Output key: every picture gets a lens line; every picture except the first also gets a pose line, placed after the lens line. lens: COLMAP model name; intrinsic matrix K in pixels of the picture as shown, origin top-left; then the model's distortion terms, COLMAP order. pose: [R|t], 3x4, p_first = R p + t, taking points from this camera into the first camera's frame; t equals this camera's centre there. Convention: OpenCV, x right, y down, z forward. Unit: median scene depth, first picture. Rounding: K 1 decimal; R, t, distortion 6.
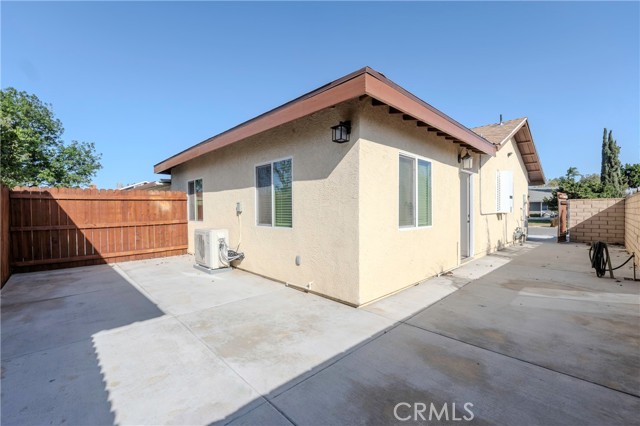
lens RADIAL K [[271.2, 0, 320.9], [0, 271.2, 213.7], [0, 0, 1]] dist [-0.004391, -0.001221]
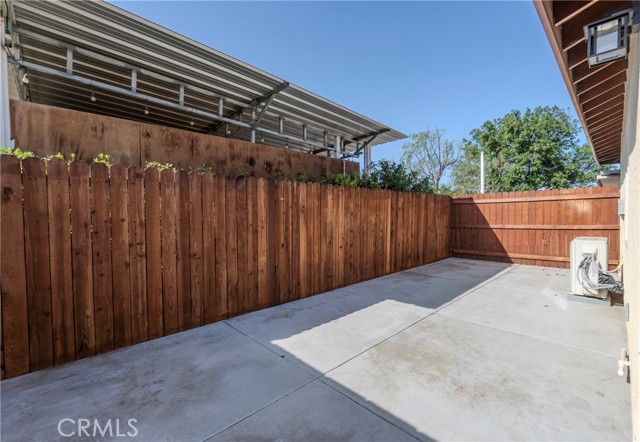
lens RADIAL K [[270.3, 0, 321.1], [0, 270.3, 220.7], [0, 0, 1]] dist [-0.001338, -0.000051]
pose [[0.016651, 0.027823, -0.999474, 0.524451], [-0.003455, 0.999608, 0.027769, -0.014558], [0.999855, 0.002991, 0.016740, 0.543533]]
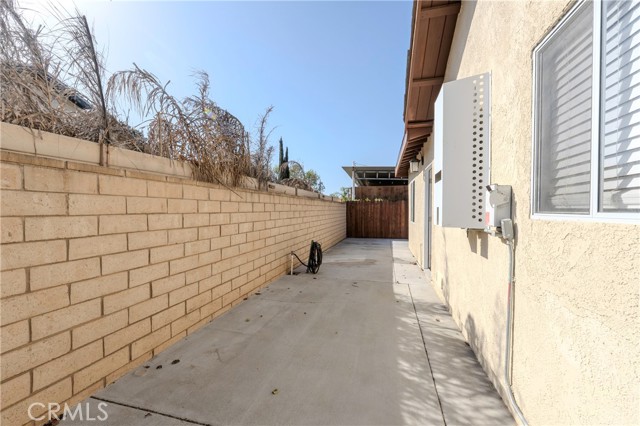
lens RADIAL K [[271.2, 0, 320.2], [0, 271.2, 212.6], [0, 0, 1]] dist [-0.004391, -0.001221]
pose [[-0.861183, 0.015299, -0.508065, 1.316365], [0.002857, 0.999677, 0.025258, -0.045133], [0.508288, 0.020300, -0.860948, 1.627589]]
